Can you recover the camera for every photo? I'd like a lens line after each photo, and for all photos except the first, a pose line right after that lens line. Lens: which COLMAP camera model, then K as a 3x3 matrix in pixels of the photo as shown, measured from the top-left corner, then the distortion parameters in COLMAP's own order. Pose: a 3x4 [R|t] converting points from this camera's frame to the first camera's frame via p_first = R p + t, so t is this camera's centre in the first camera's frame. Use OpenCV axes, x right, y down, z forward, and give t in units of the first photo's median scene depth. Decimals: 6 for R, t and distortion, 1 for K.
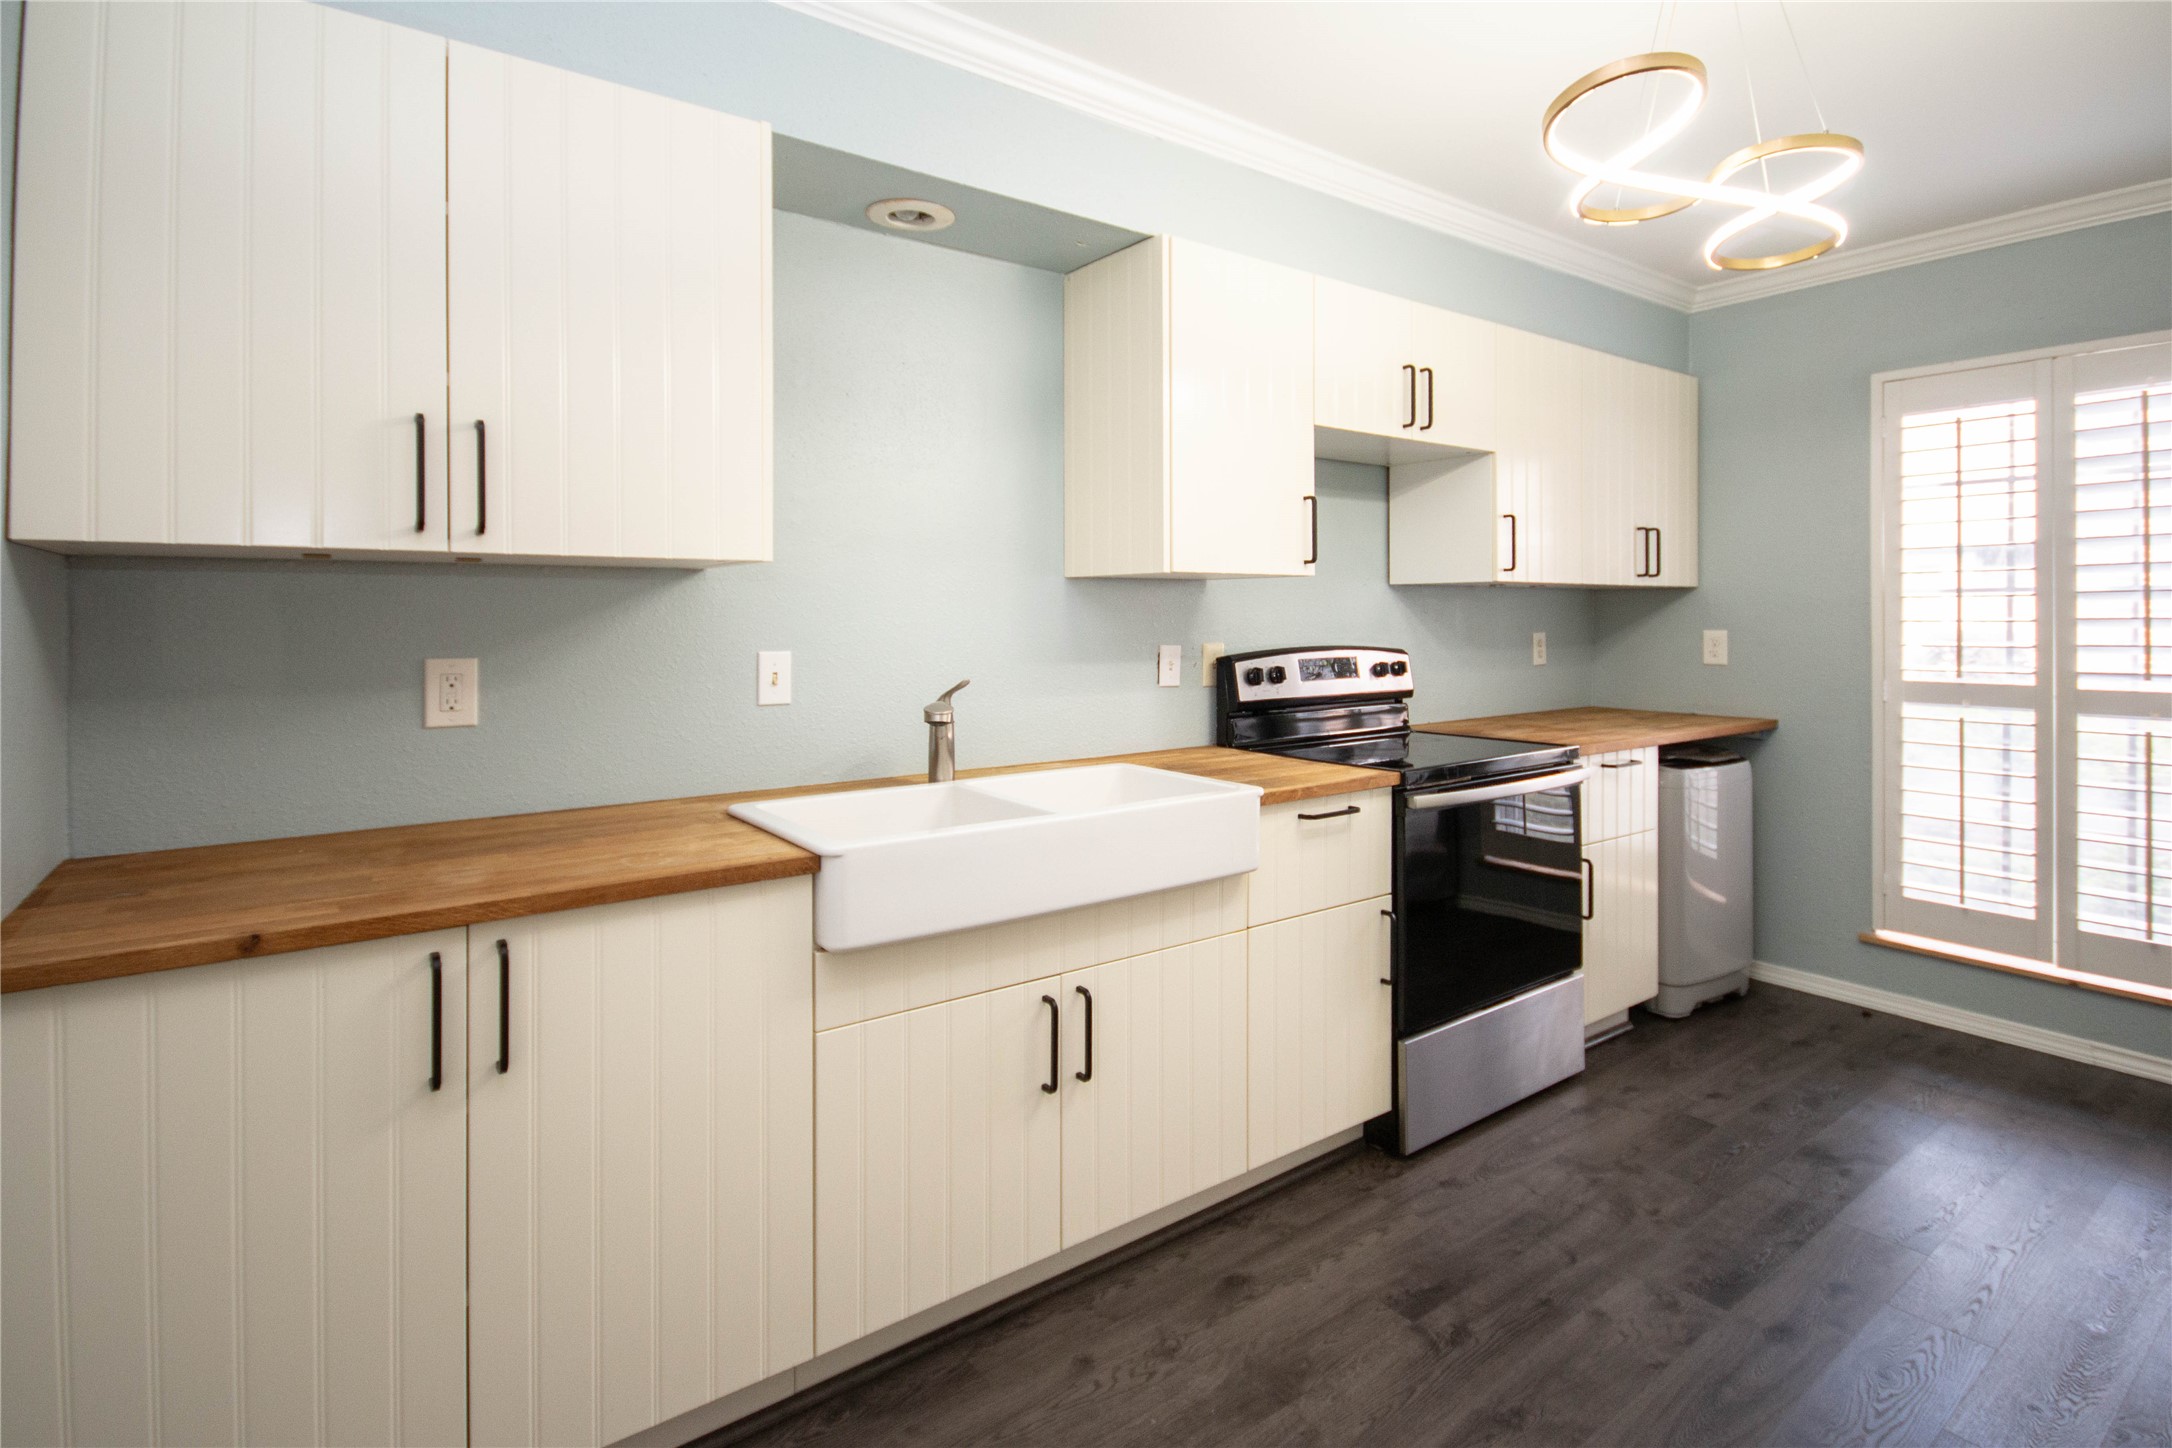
lens RADIAL K [[1076.1, 0, 1086.6], [0, 1076.1, 636.9], [0, 0, 1]] dist [-0.003267, -0.002018]
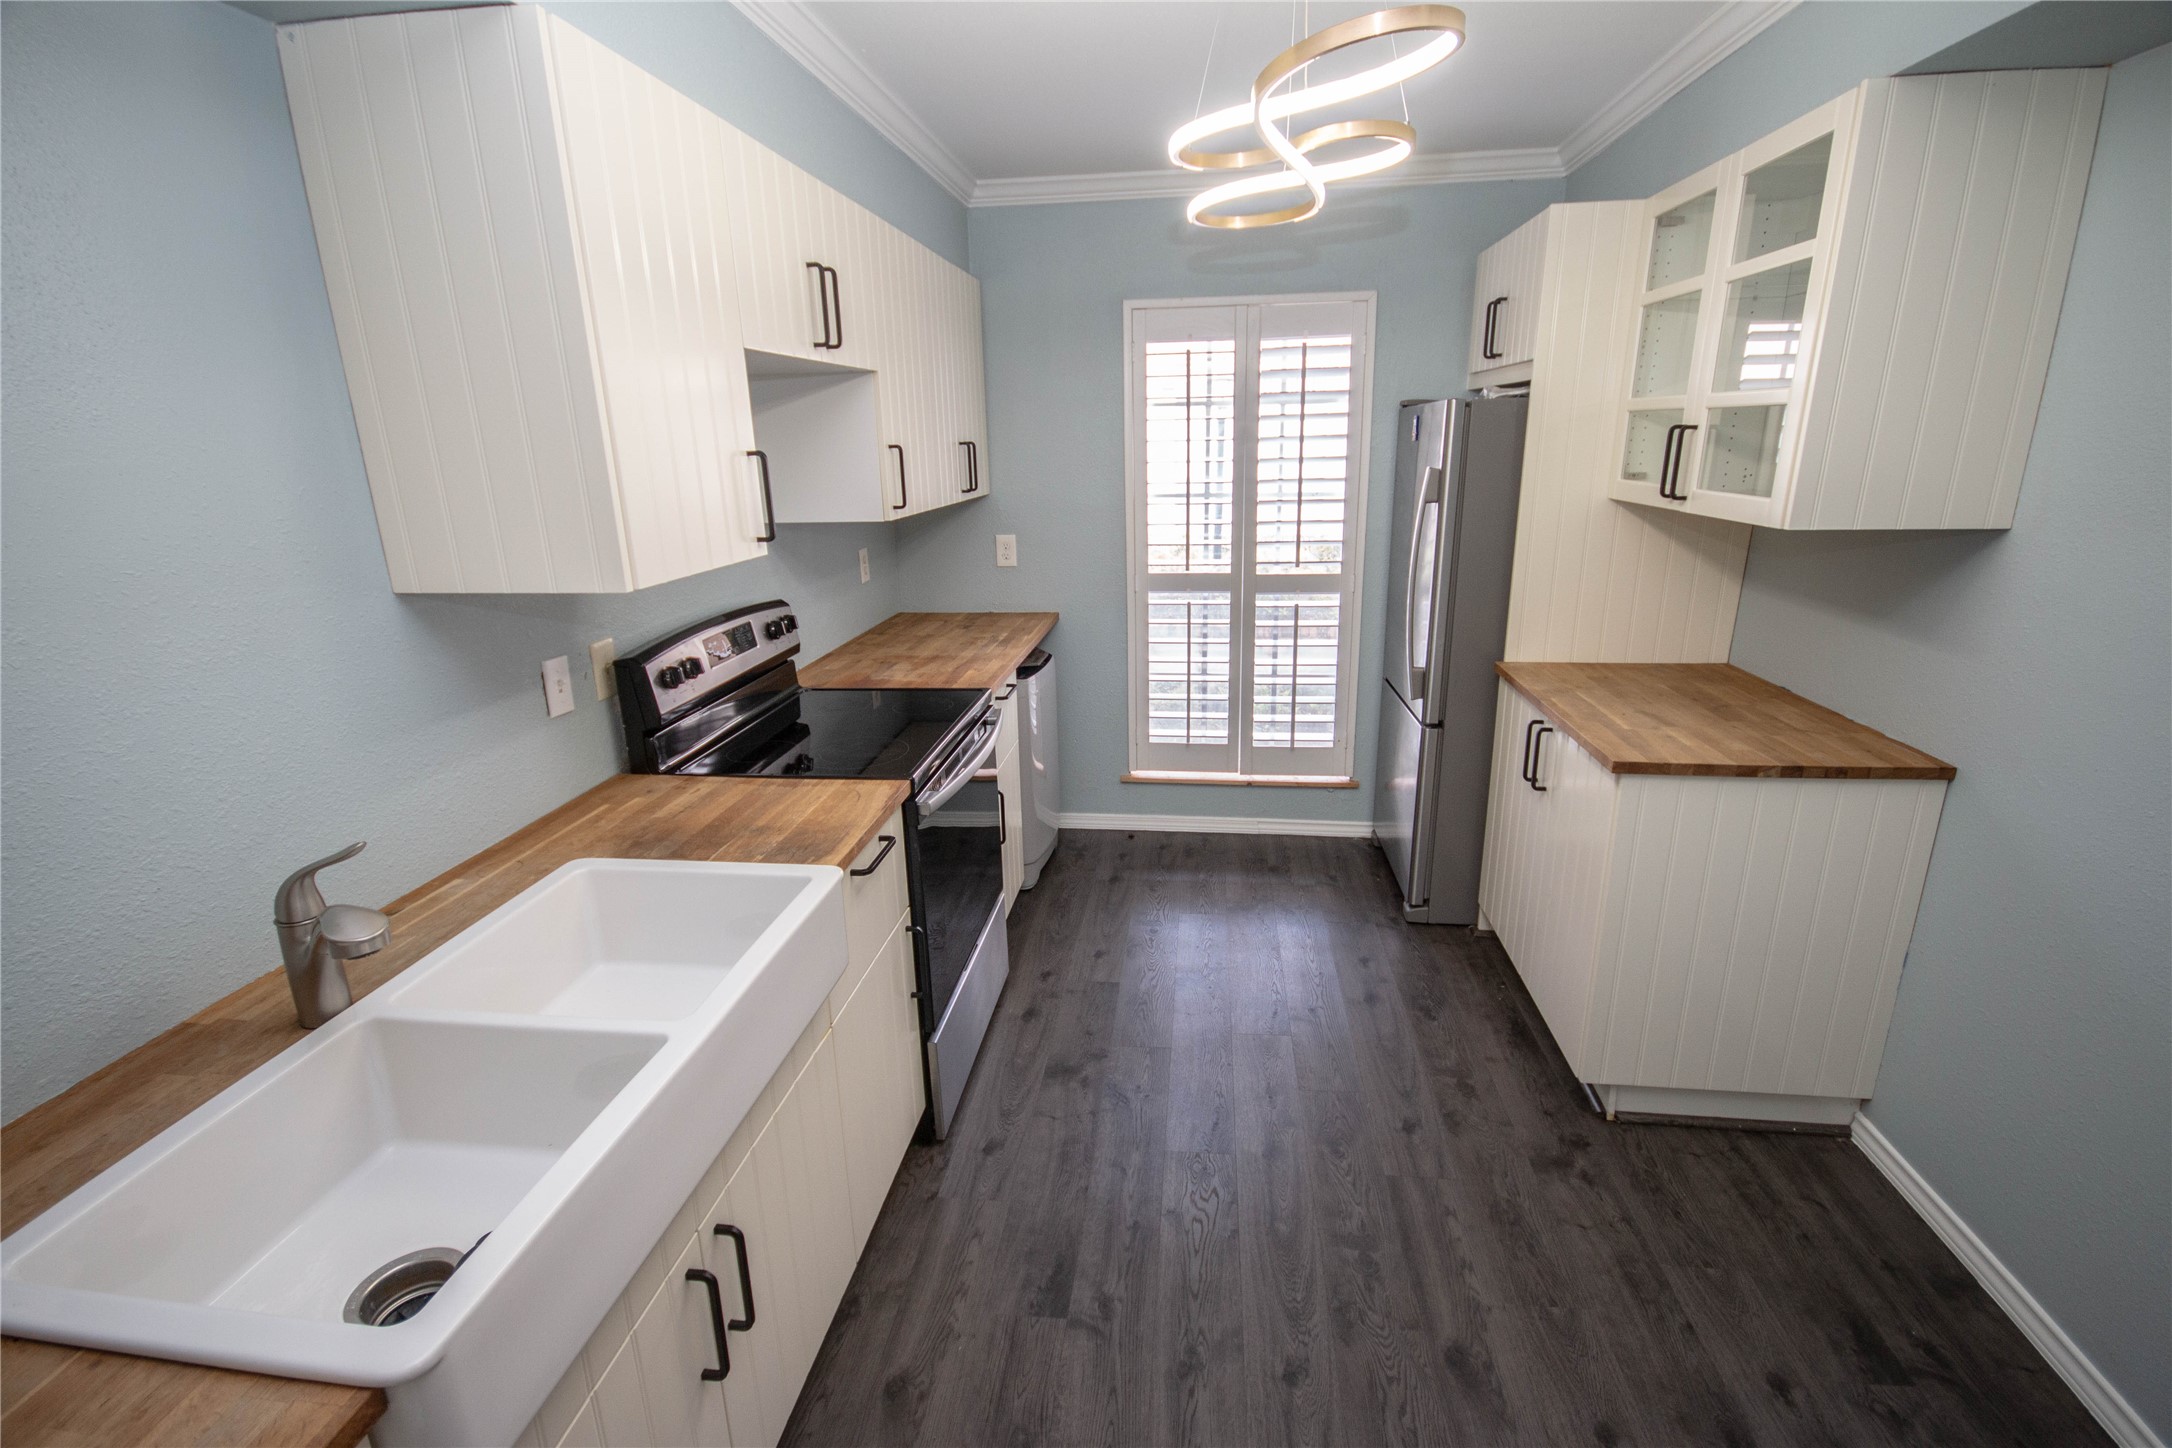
lens RADIAL K [[1021.3, 0, 1094.3], [0, 1021.3, 753.2], [0, 0, 1]] dist [0.001873, 0.000123]
pose [[0.678741, -0.228555, 0.697906, -0.157832], [0.030379, 0.958262, 0.284273, -0.108227], [-0.733749, -0.171746, 0.657355, 0.275428]]
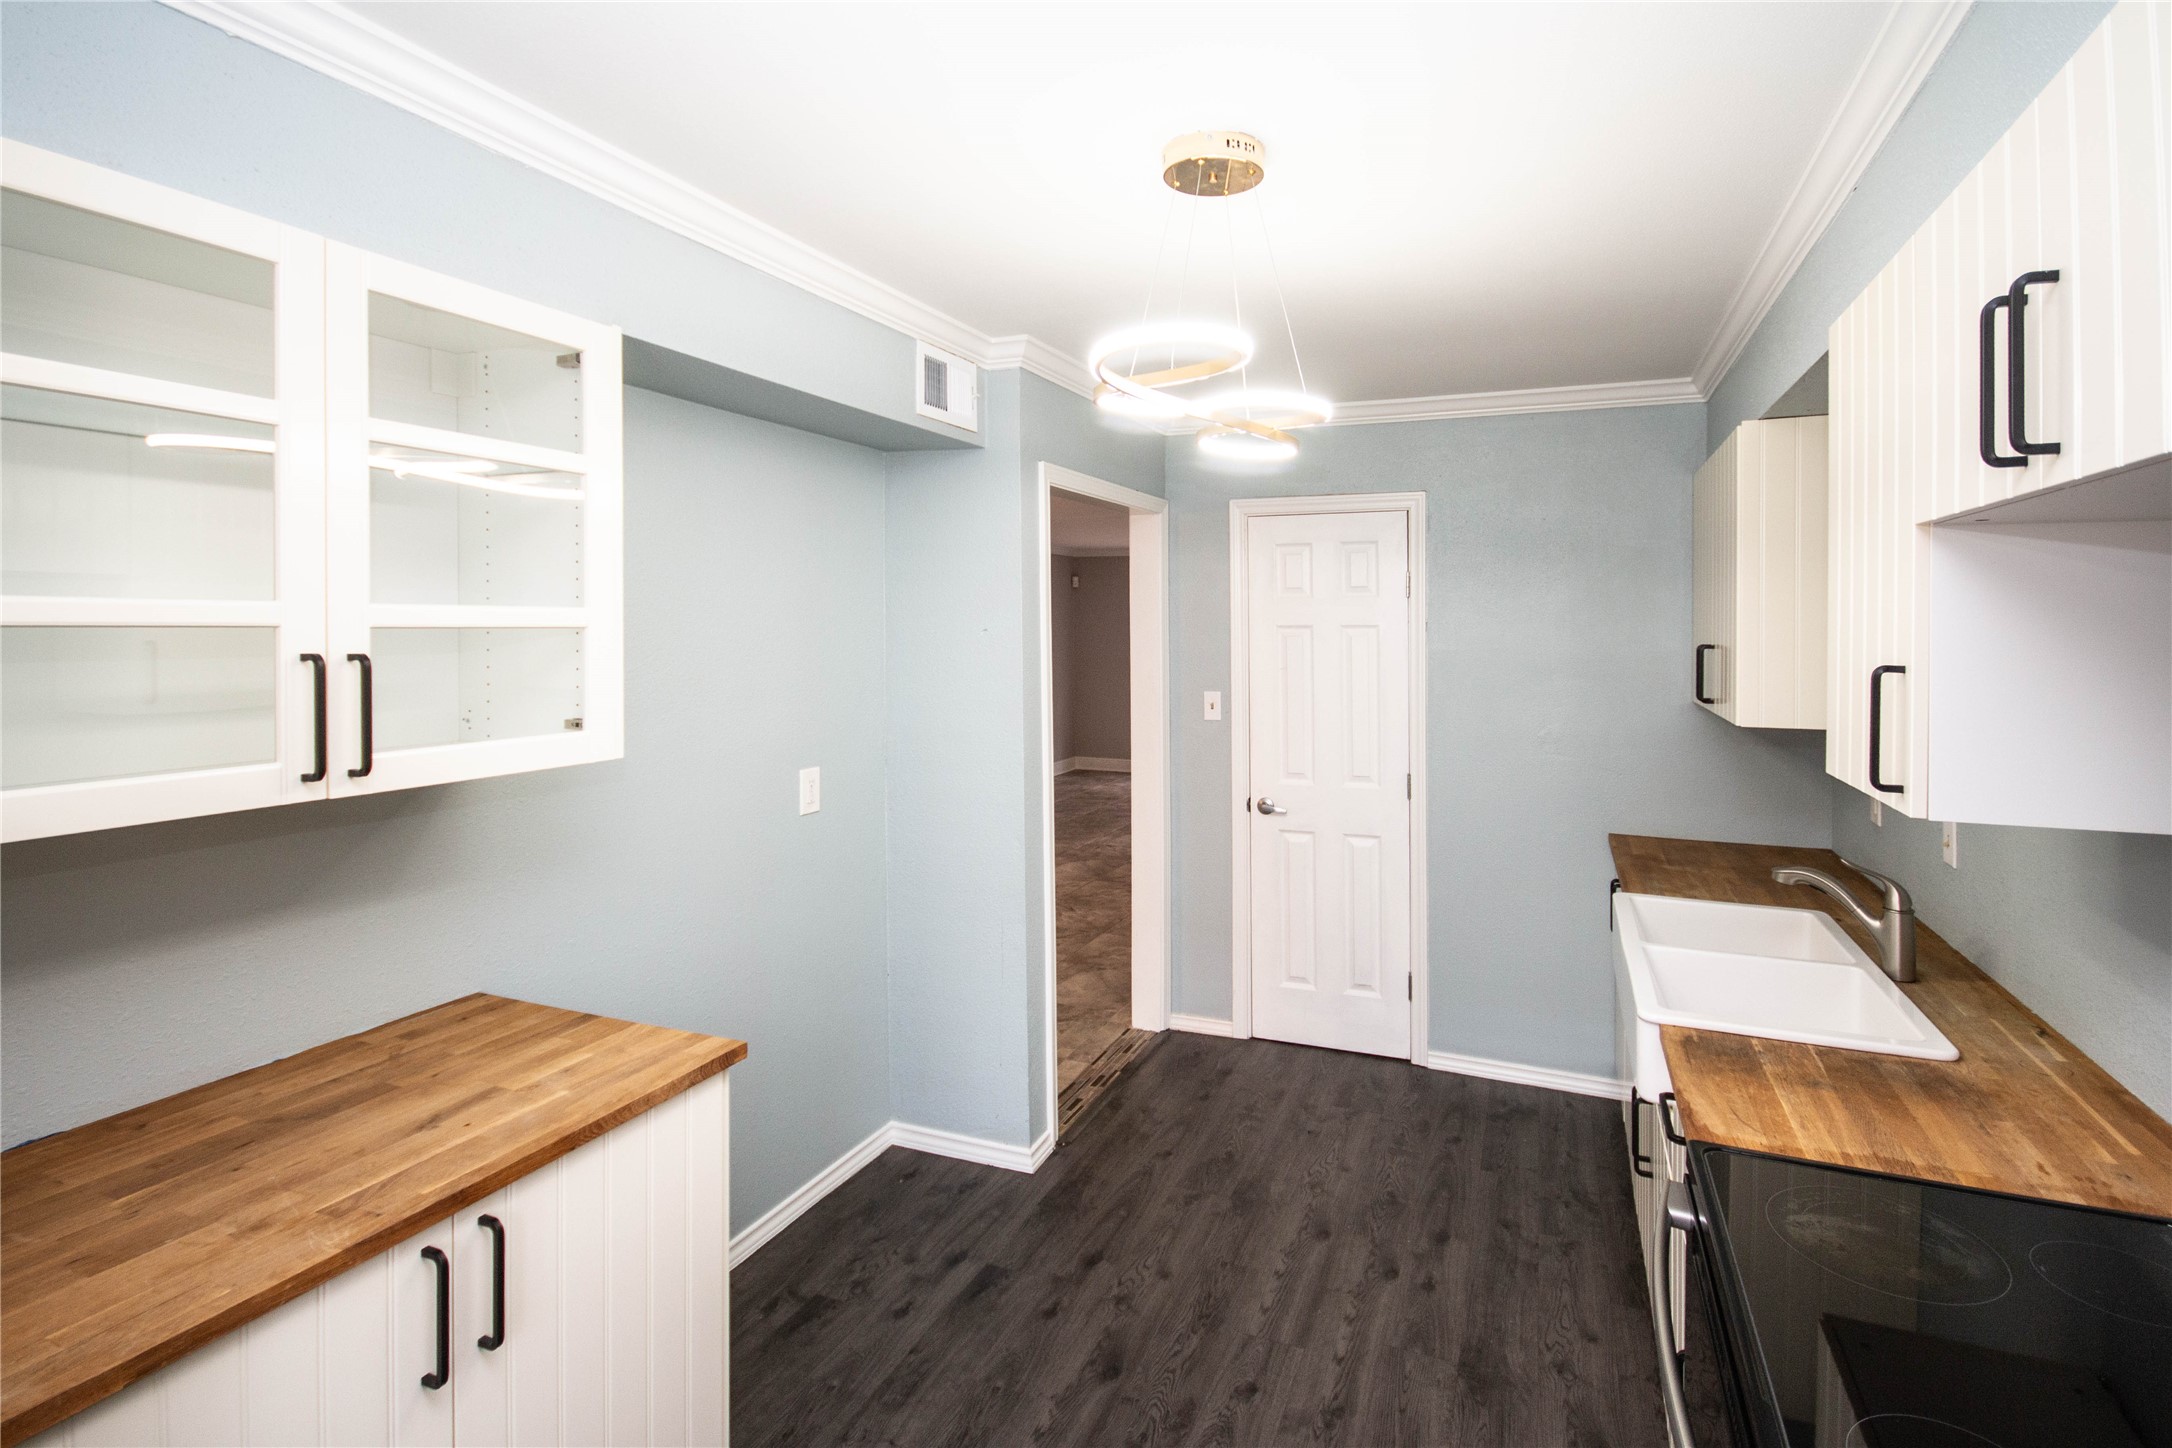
lens RADIAL K [[1062.0, 0, 1132.0], [0, 1062.0, 622.7], [0, 0, 1]] dist [0.000740, 0.000139]
pose [[-0.846012, -0.001991, -0.533160, 0.734249], [-0.010038, 0.999875, 0.012195, -0.137113], [0.533069, 0.015669, -0.845927, 1.111273]]
